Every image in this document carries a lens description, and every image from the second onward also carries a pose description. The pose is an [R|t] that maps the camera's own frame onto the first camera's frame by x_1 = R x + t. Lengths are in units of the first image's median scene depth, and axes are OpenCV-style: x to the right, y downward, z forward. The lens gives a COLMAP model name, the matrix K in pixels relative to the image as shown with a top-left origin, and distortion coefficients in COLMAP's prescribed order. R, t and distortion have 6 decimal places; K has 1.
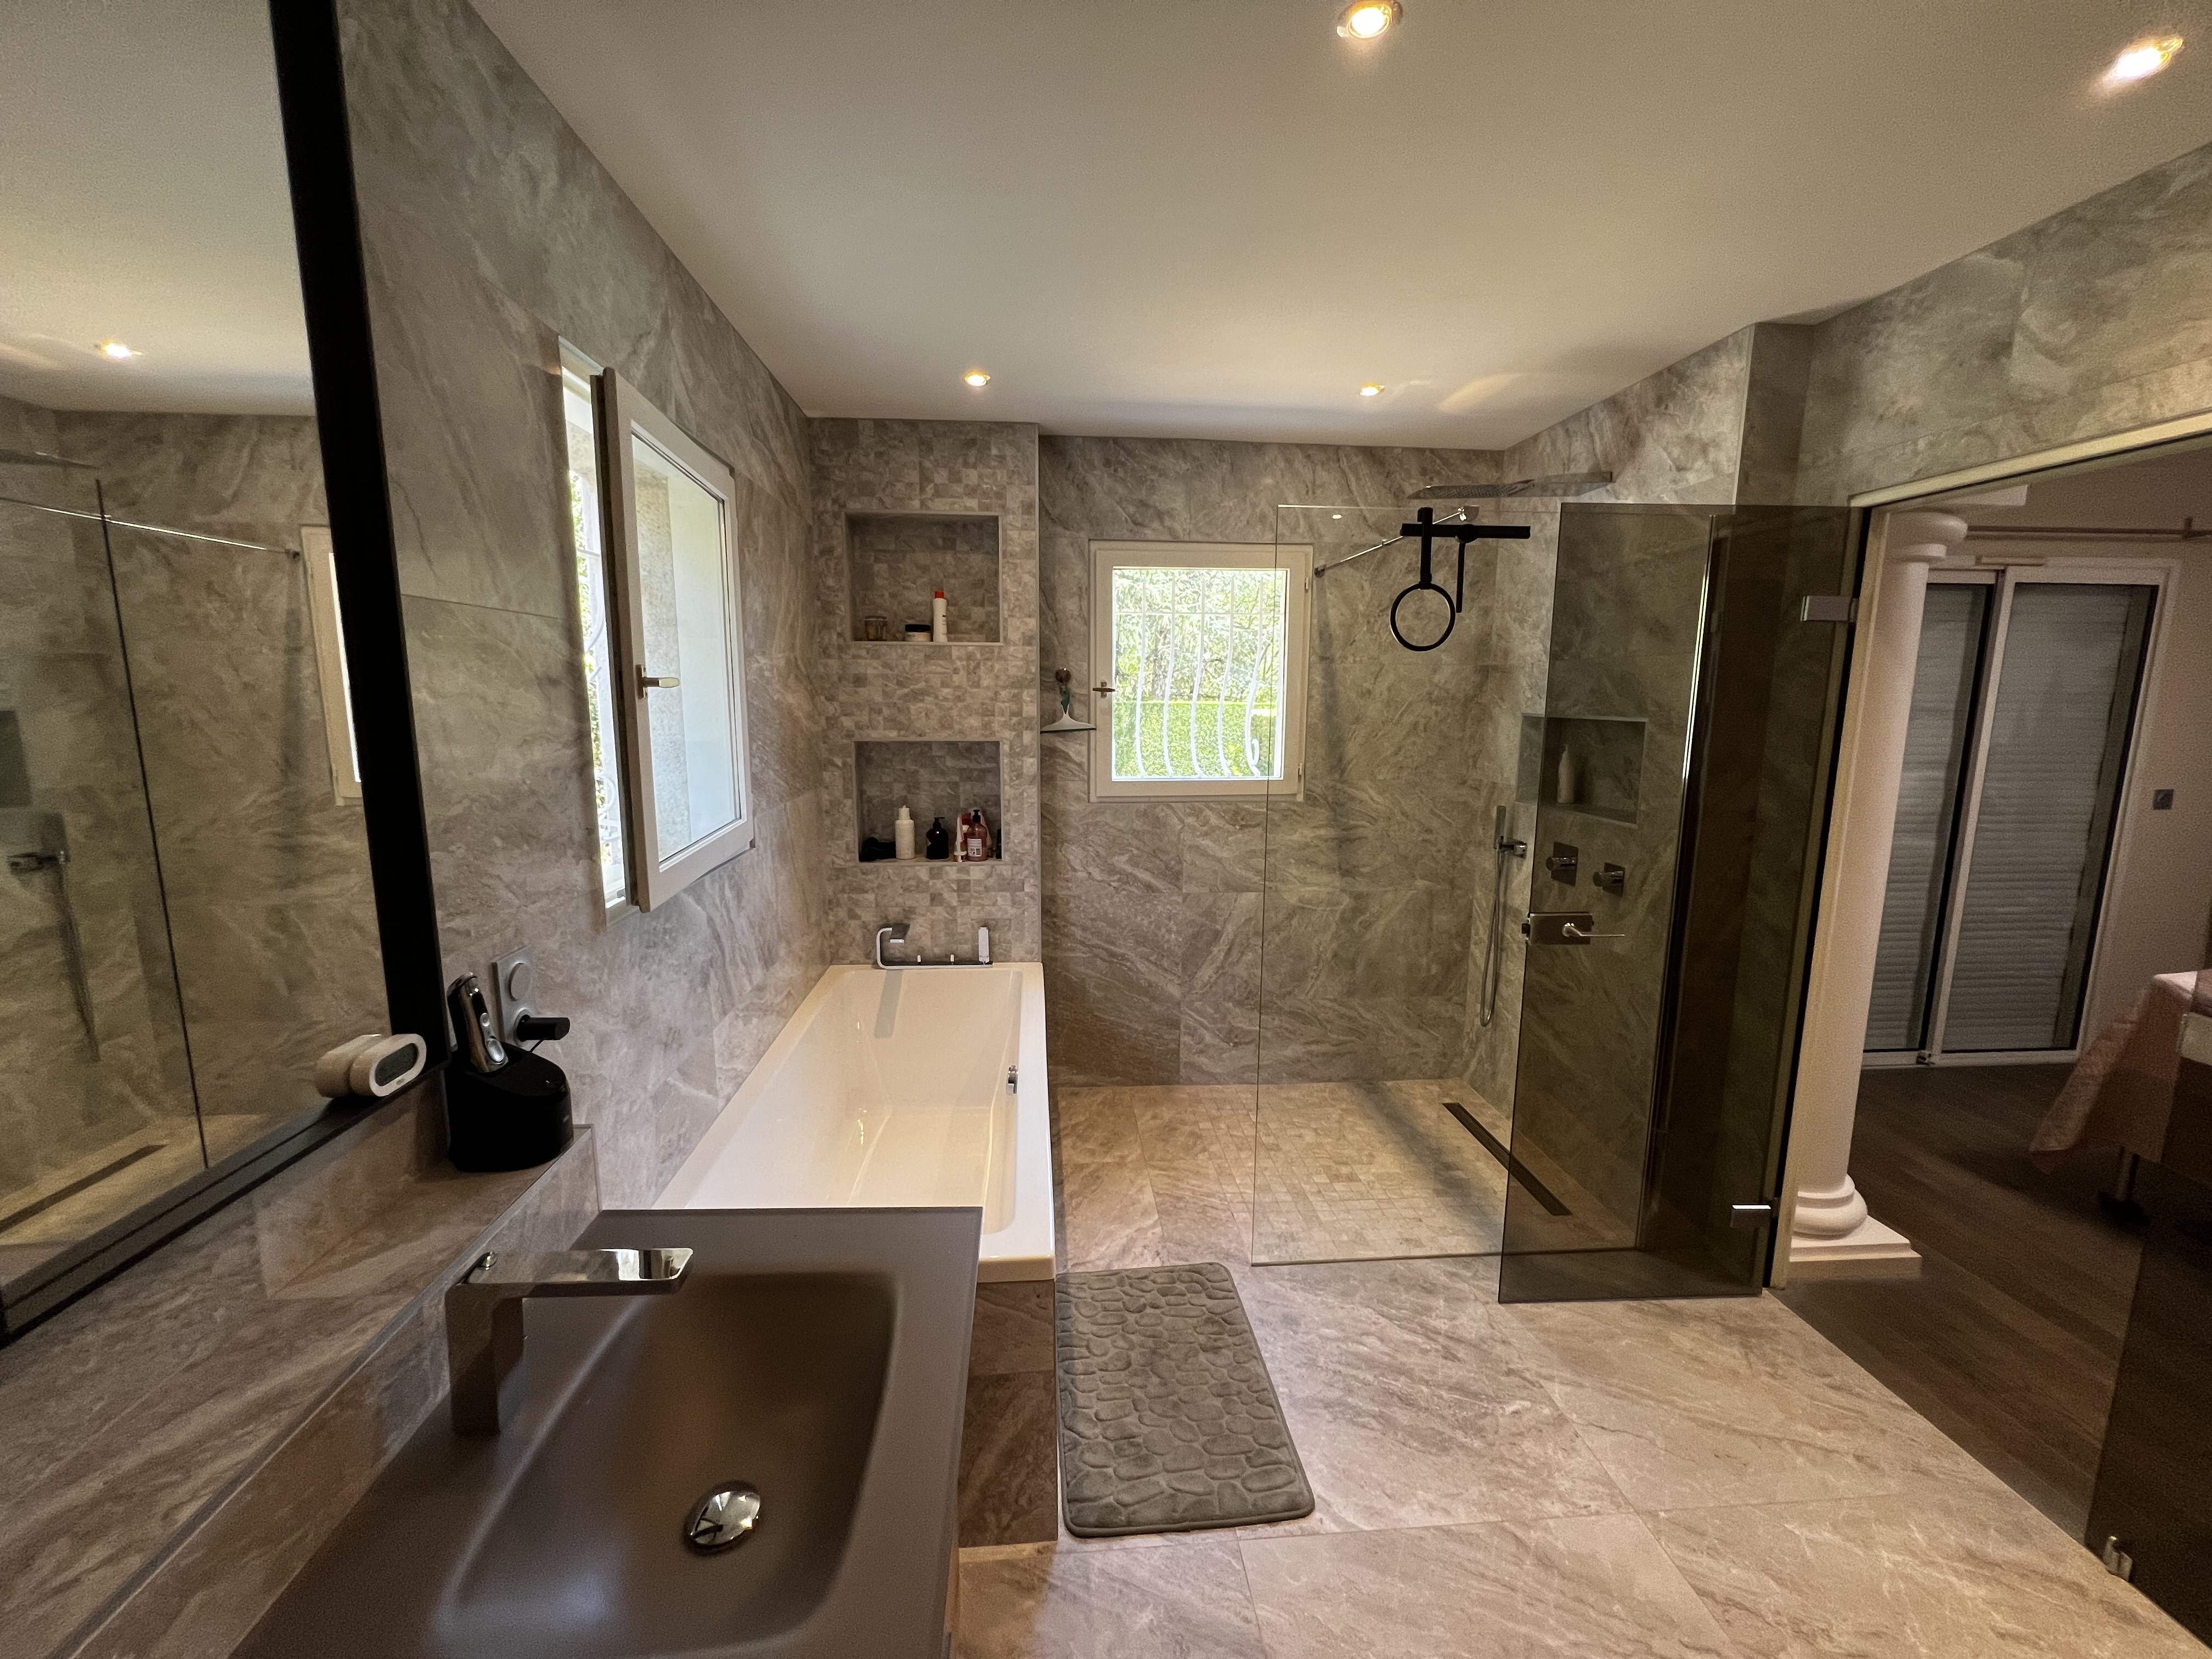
lens RADIAL K [[875.9, 0, 1097.0], [0, 875.9, 822.8], [0, 0, 1]] dist [-0.008429, 0.000035]
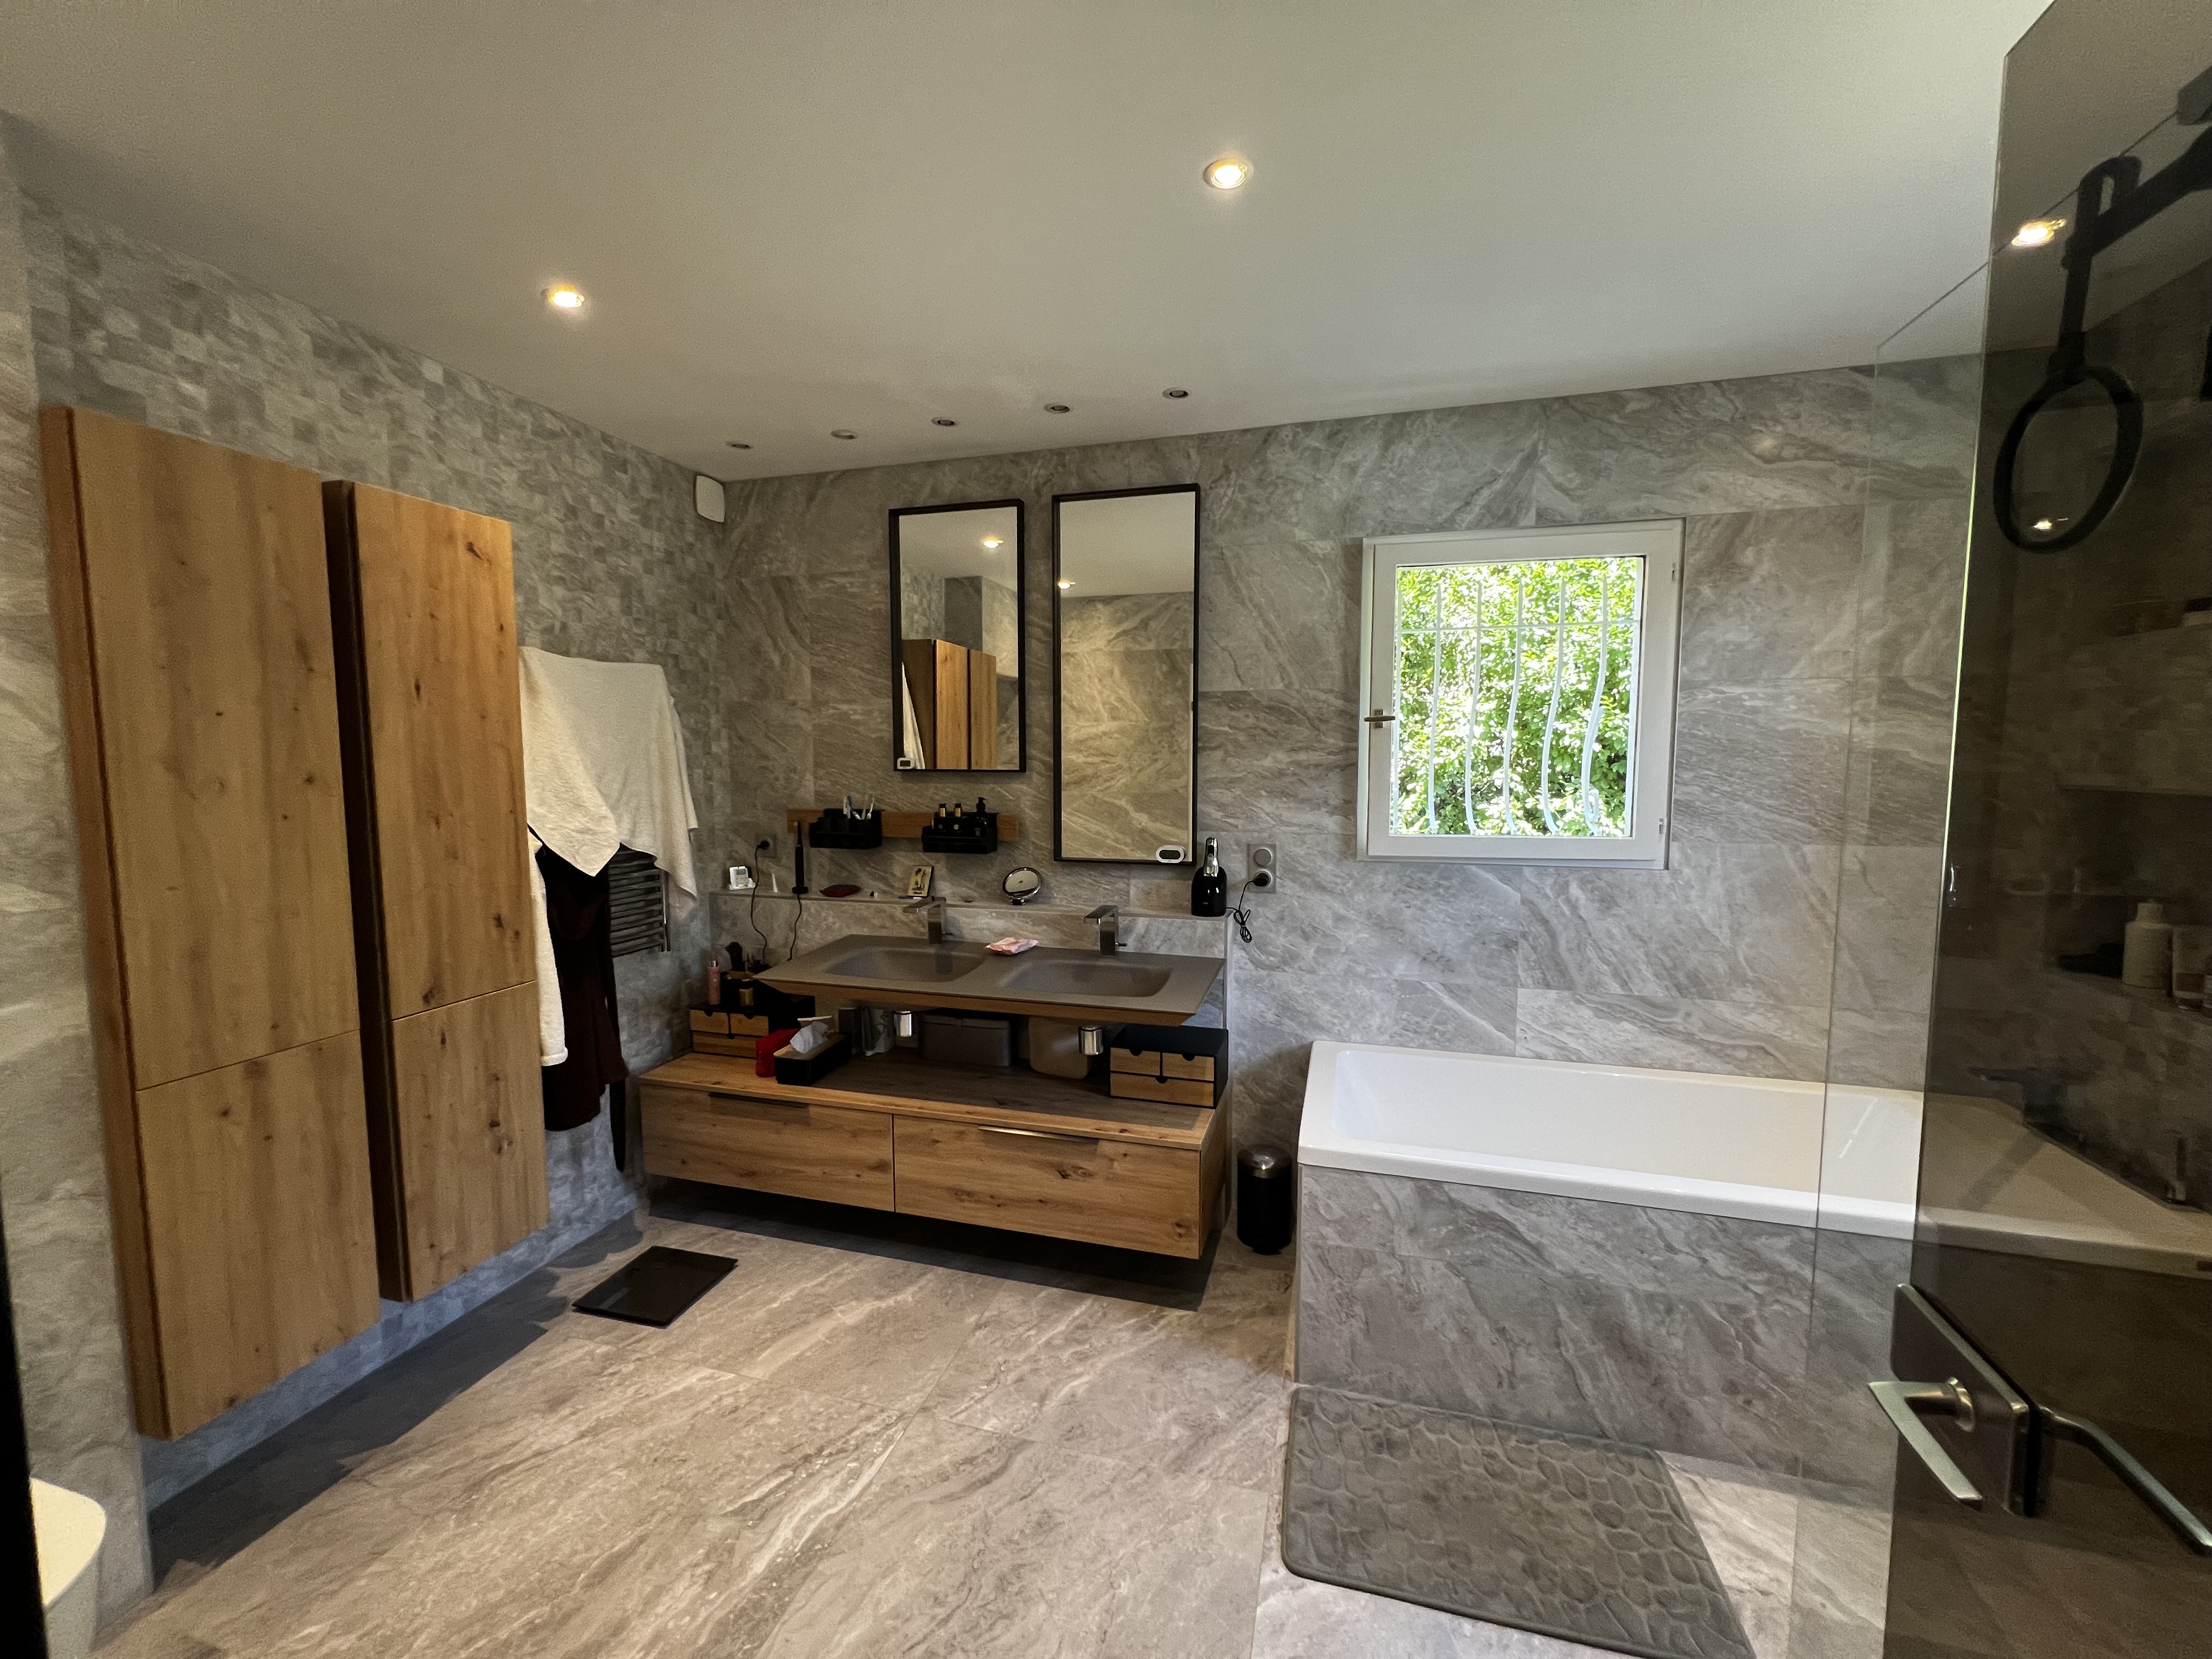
lens RADIAL K [[875.9, 0, 1102.6], [0, 875.9, 829.1], [0, 0, 1]] dist [-0.008429, 0.000035]
pose [[-0.346236, 0.073488, -0.935265, 1.175695], [-0.137599, 0.982168, 0.128113, -0.088173], [0.928002, 0.173049, -0.329949, 1.022287]]
